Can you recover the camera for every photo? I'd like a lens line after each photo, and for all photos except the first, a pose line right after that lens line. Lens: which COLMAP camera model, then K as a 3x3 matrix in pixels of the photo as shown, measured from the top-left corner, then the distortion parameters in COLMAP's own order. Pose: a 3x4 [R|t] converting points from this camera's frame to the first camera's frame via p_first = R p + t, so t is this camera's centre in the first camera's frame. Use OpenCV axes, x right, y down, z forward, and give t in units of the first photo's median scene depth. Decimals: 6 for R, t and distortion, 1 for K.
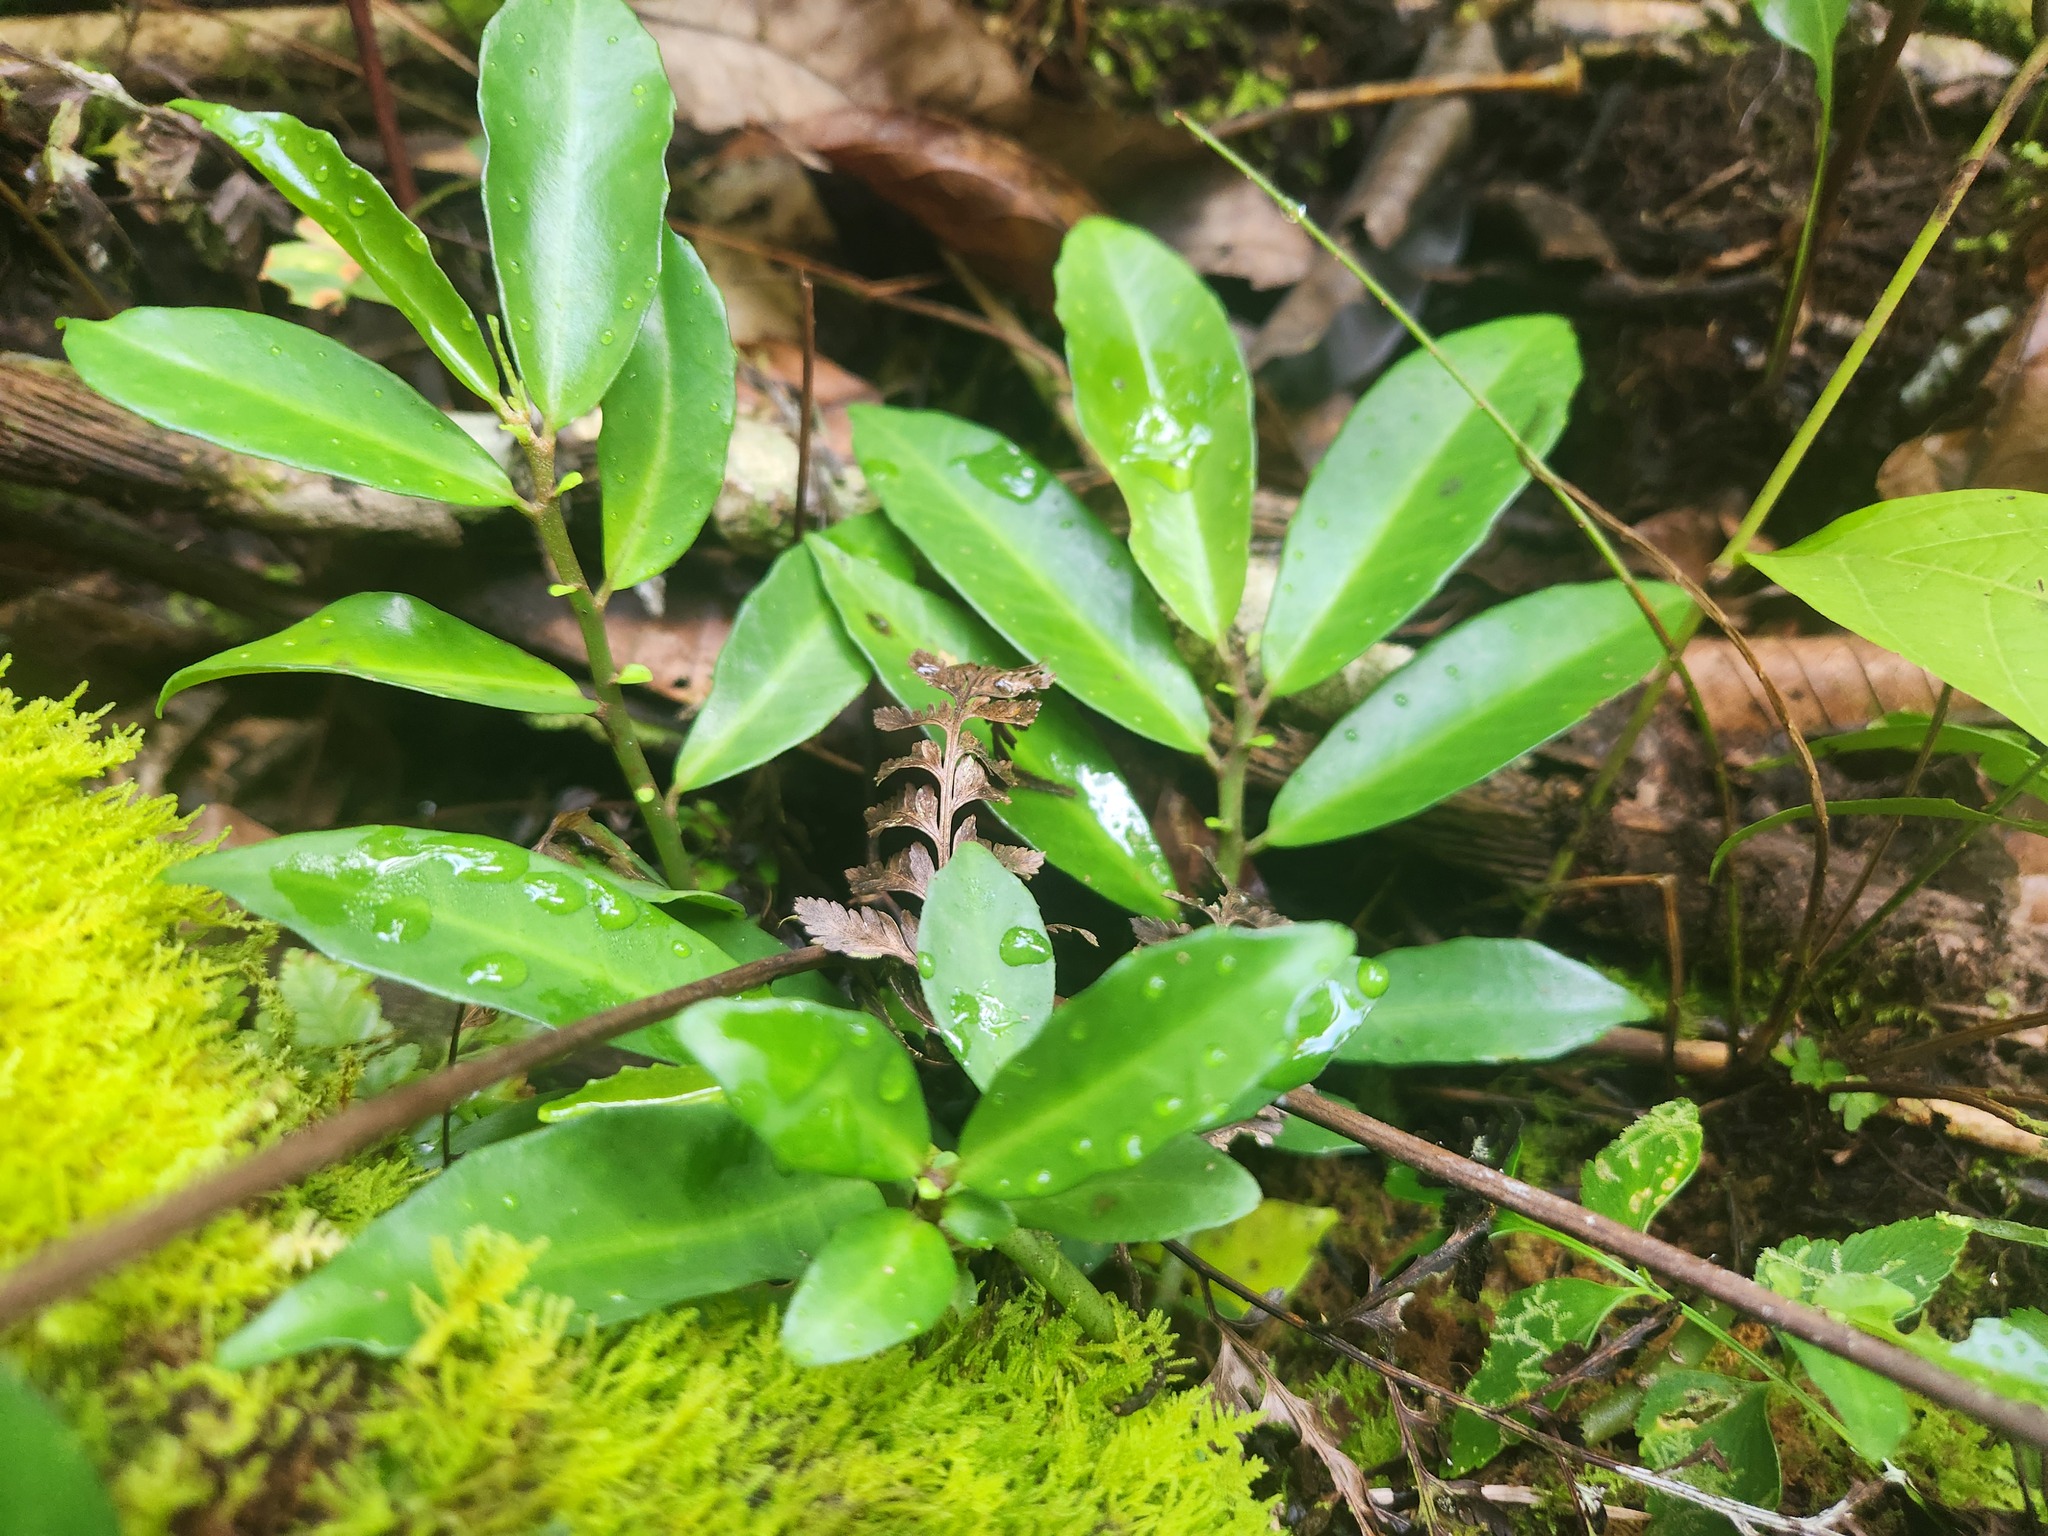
lens RADIAL K [[1561.8, 0, 1056.9], [0, 1561.8, 716.7], [0, 0, 1]] dist [-0.003025, -0.000346]
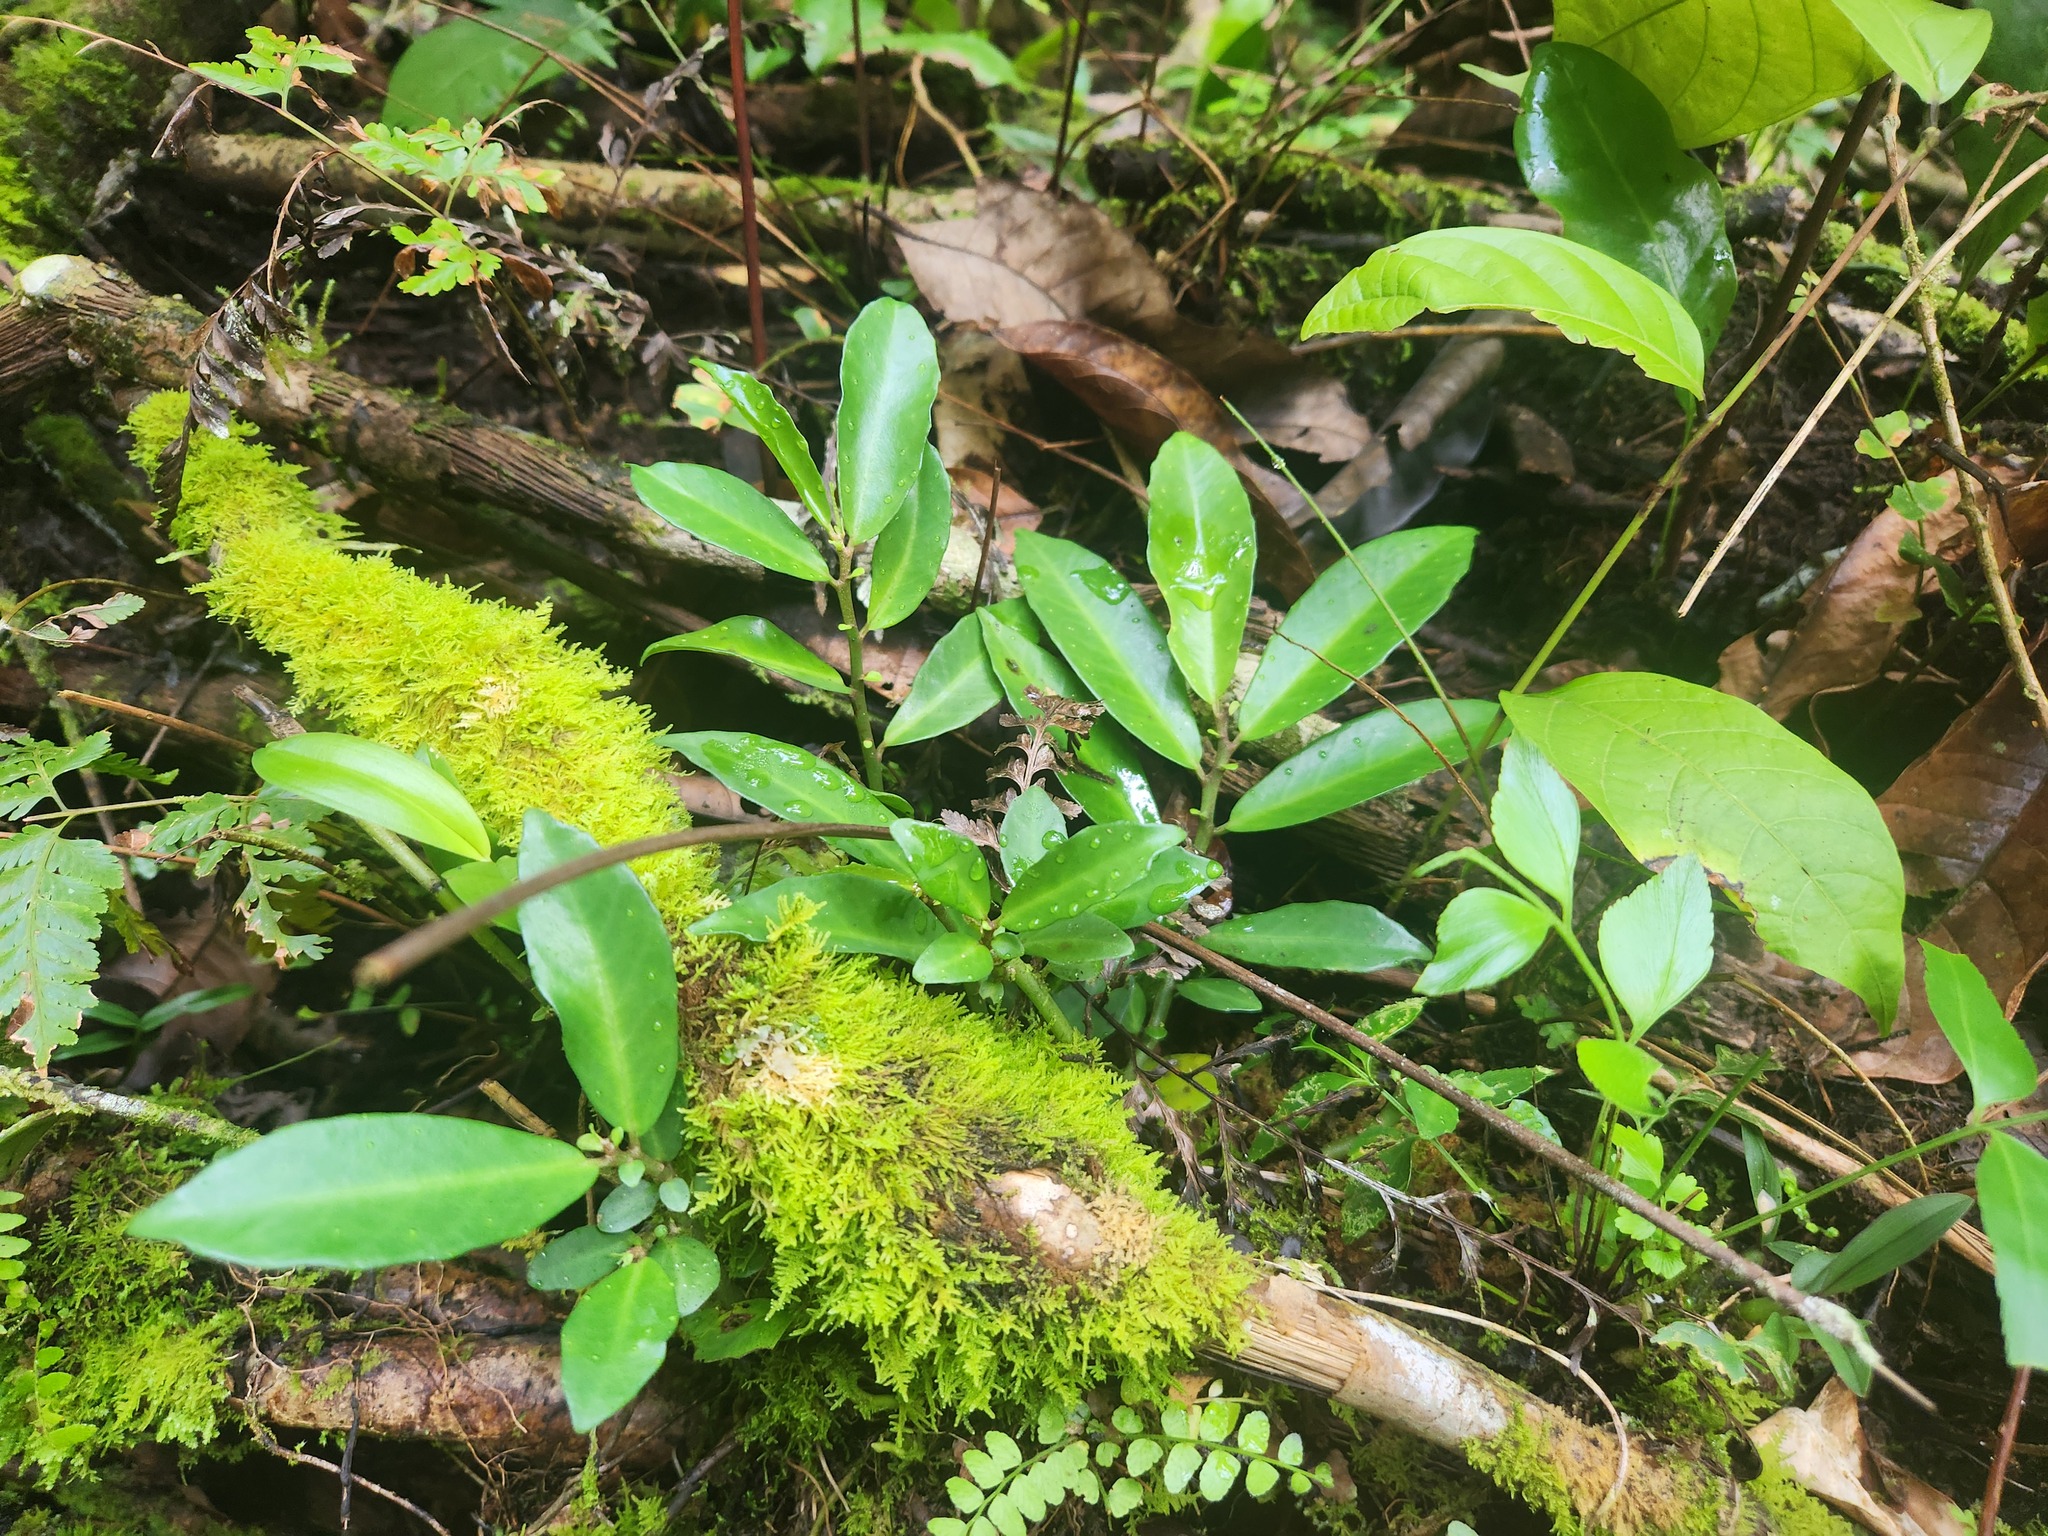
lens RADIAL K [[1561.8, 0, 1056.9], [0, 1561.8, 716.7], [0, 0, 1]] dist [-0.003025, -0.000346]
pose [[0.985458, 0.134324, -0.104069, 0.113800], [-0.137548, 0.990194, -0.024410, 0.028599], [0.099770, 0.038370, 0.994270, -0.655986]]
